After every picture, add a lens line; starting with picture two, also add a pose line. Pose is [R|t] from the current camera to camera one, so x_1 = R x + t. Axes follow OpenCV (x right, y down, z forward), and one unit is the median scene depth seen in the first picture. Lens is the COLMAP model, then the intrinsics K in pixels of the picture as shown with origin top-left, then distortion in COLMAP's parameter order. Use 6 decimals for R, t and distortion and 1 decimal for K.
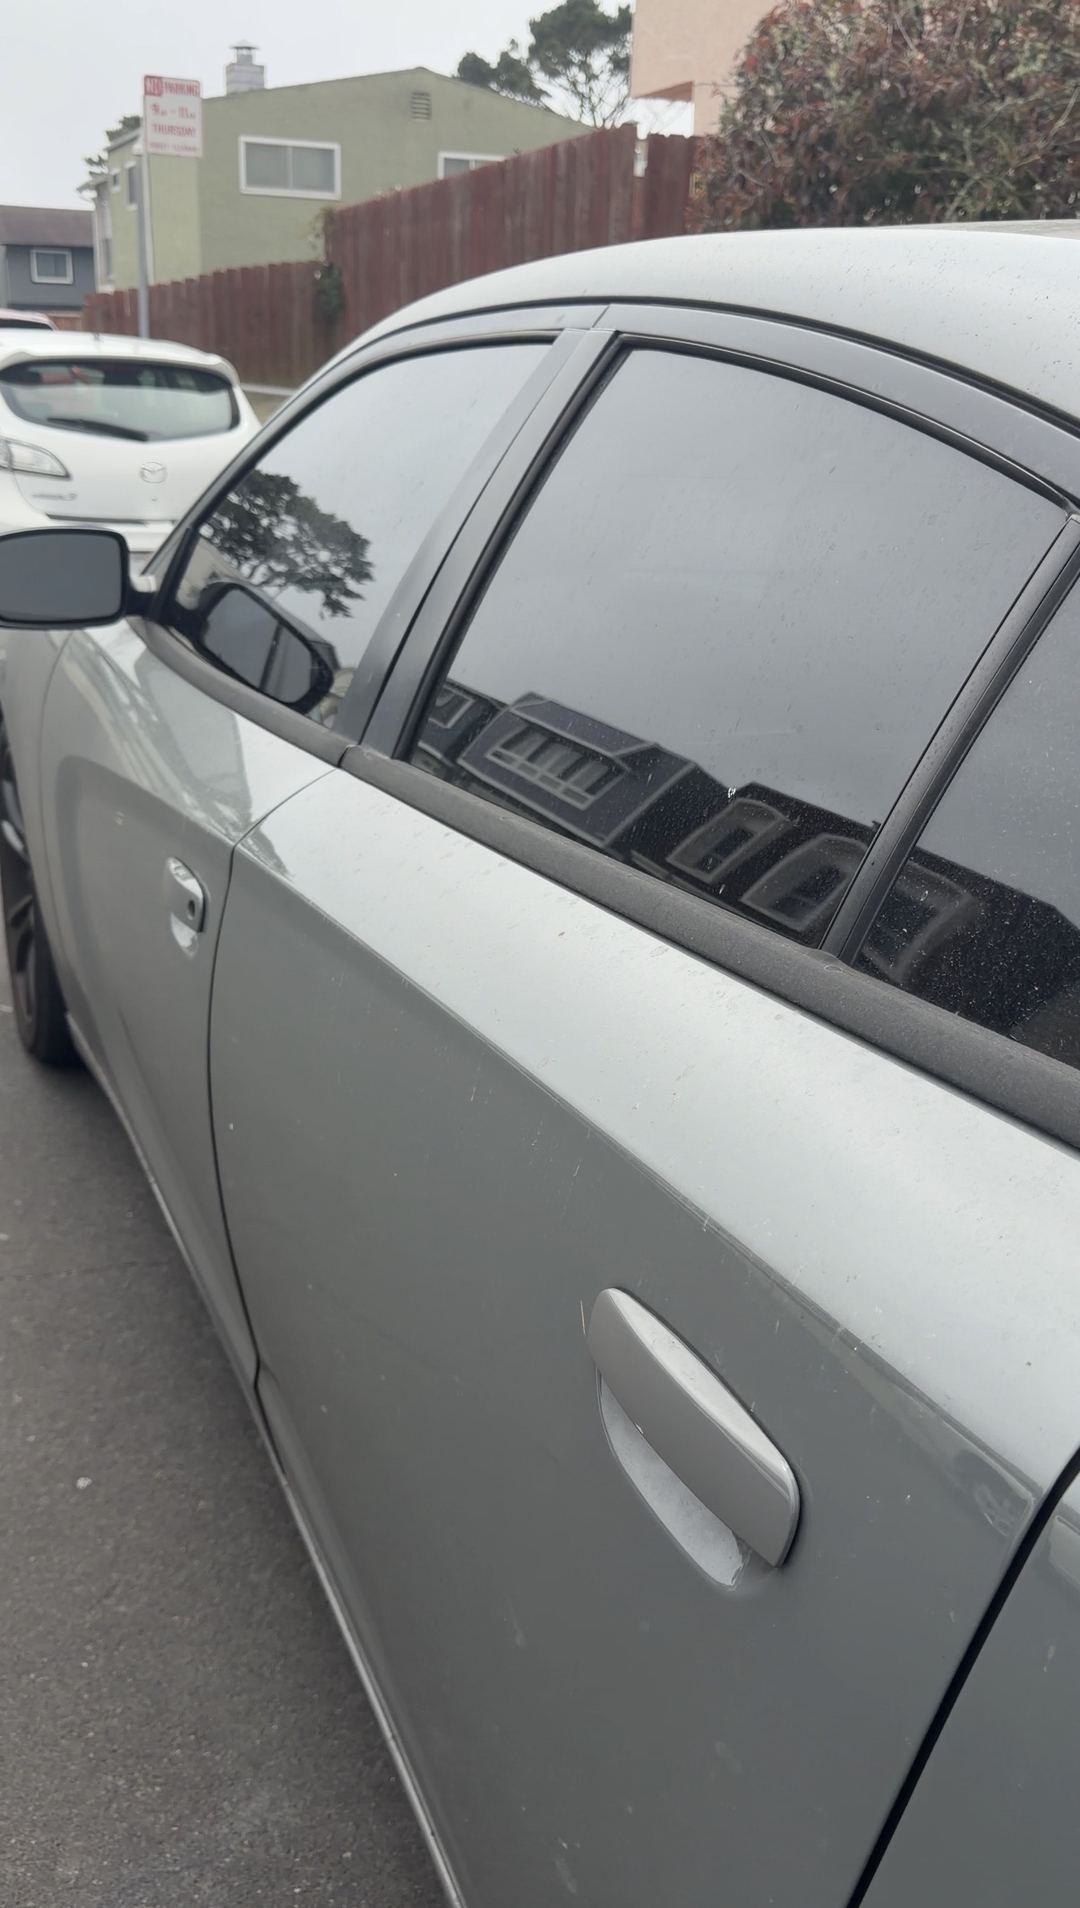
lens RADIAL K [[1590.9, 0, 540.0], [0, 1590.9, 954.0], [0, 0, 1]] dist [-0.001676, -0.013903]
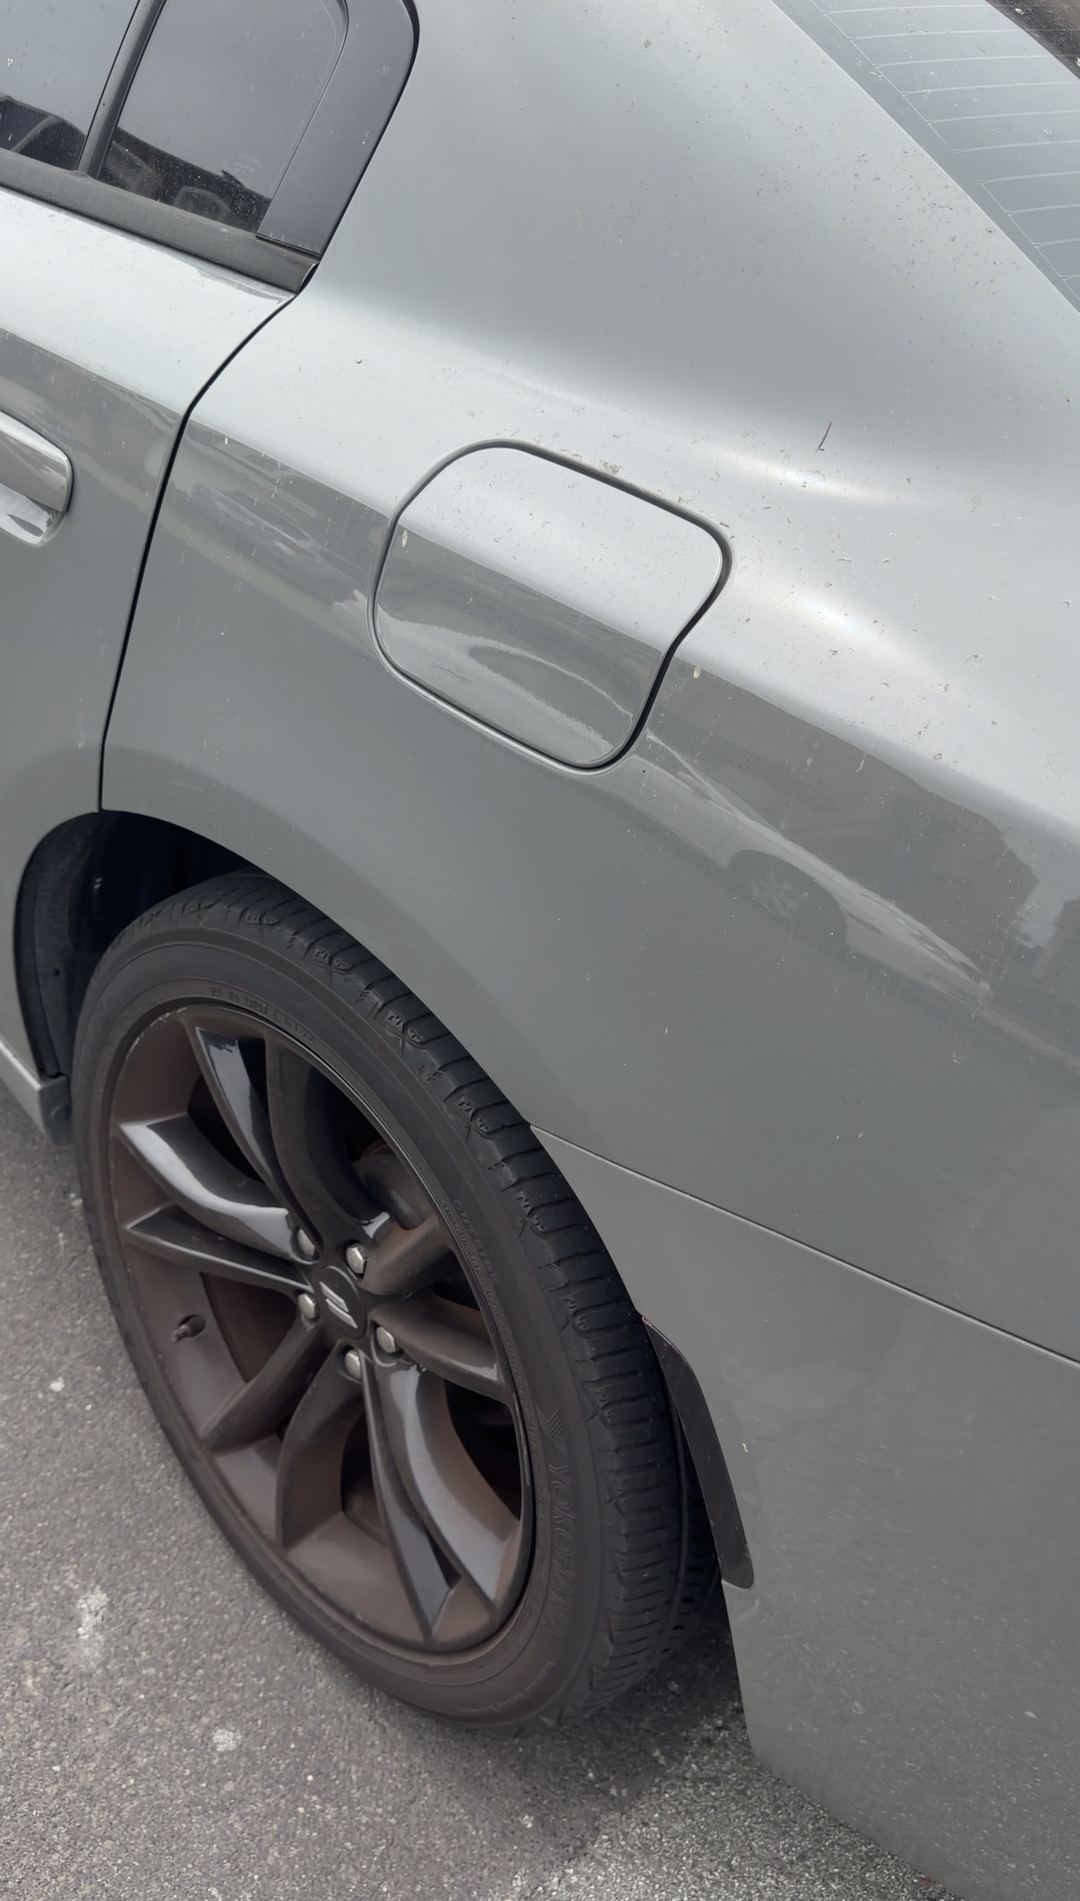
lens RADIAL K [[1562.0, 0, 533.4], [0, 1562.0, 968.9], [0, 0, 1]] dist [0.051288, -0.102249]
pose [[0.935132, -0.119185, 0.333650, -0.000362], [0.003958, 0.945176, 0.326537, 0.025480], [-0.354277, -0.304034, 0.884337, -0.076585]]
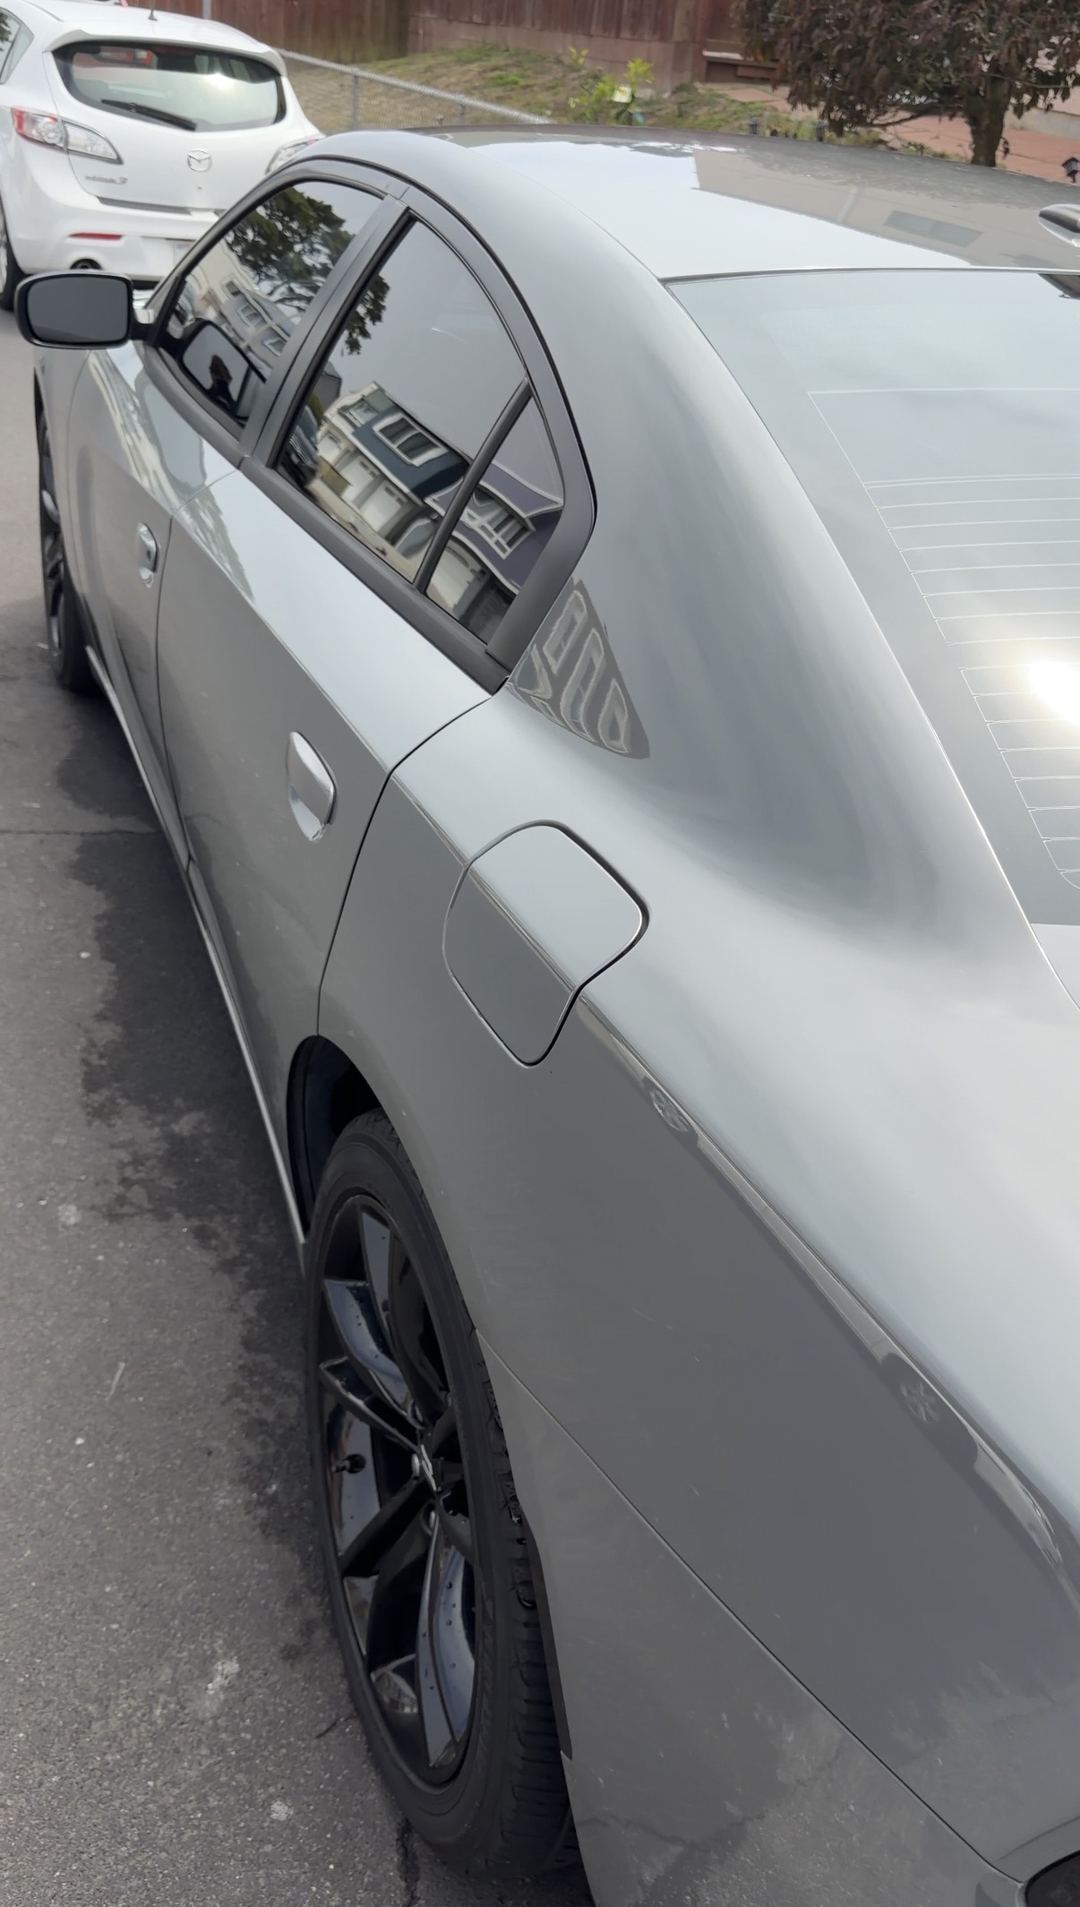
lens RADIAL K [[1567.0, 0, 533.4], [0, 1567.0, 972.0], [0, 0, 1]] dist [0.051288, -0.102249]
pose [[0.996240, 0.083800, -0.022004, 0.046960], [-0.078213, 0.979106, 0.187708, 0.010767], [0.037274, -0.185281, 0.981978, -0.123042]]
